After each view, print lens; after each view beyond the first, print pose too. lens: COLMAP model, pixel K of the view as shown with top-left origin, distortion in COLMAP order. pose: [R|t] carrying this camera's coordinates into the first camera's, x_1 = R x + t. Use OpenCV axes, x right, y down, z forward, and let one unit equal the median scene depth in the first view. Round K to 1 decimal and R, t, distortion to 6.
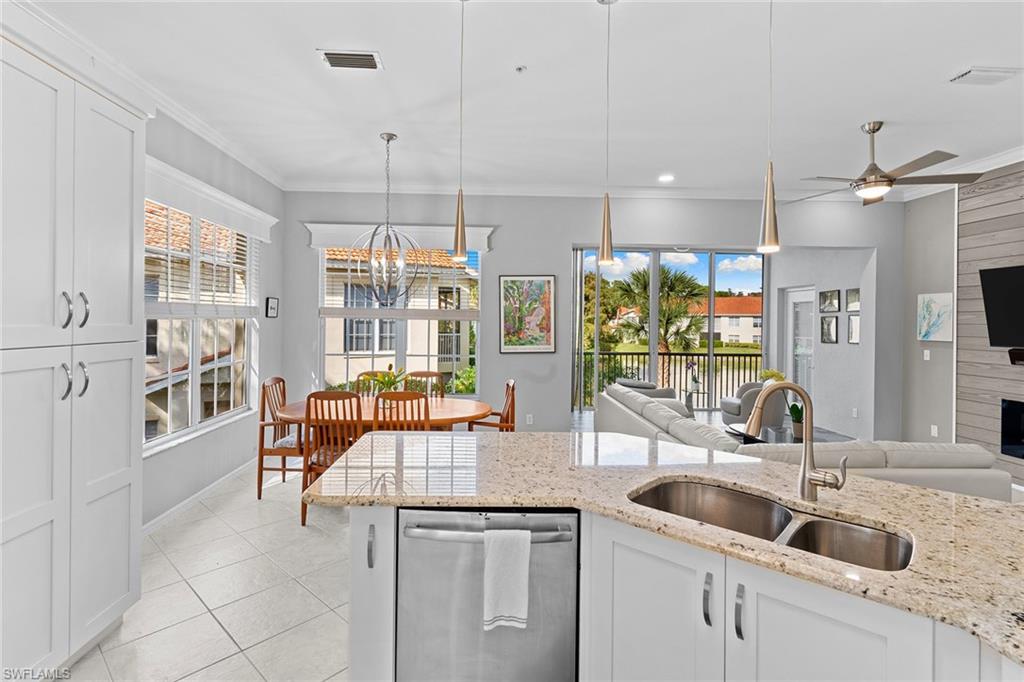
lens RADIAL K [[477.6, 0, 506.3], [0, 477.6, 323.6], [0, 0, 1]] dist [-0.001718, -0.000100]
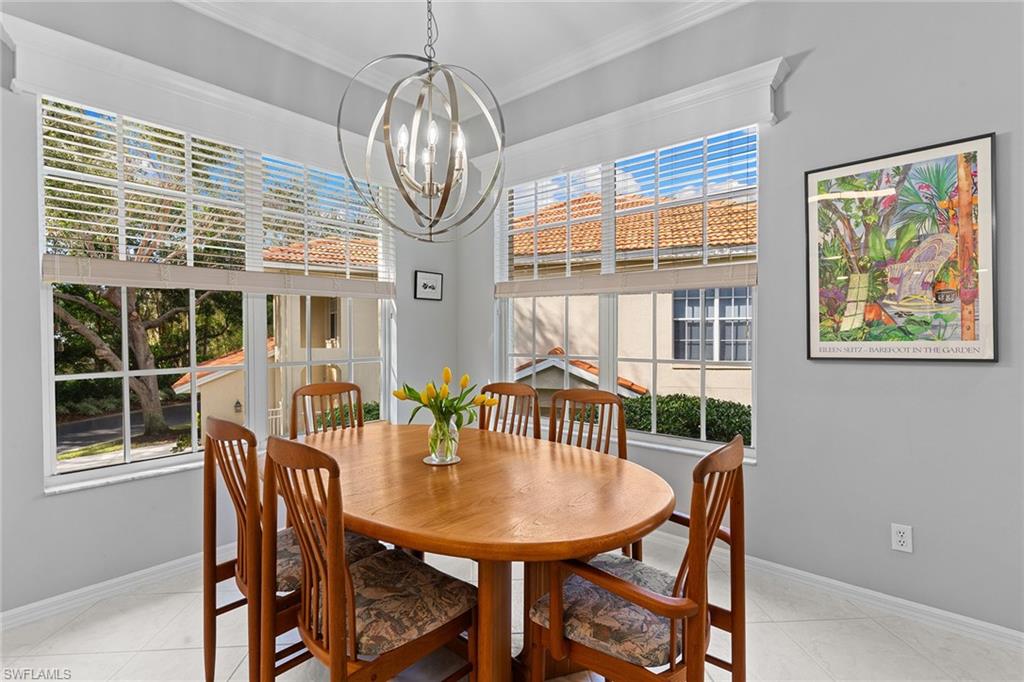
lens RADIAL K [[470.3, 0, 512.0], [0, 470.3, 341.0], [0, 0, 1]] dist [-0.004034, -0.000621]
pose [[0.735494, 0.001225, -0.677530, 0.074523], [0.009058, 0.999891, 0.011641, 0.038861], [0.677470, -0.014699, 0.735403, 0.523860]]
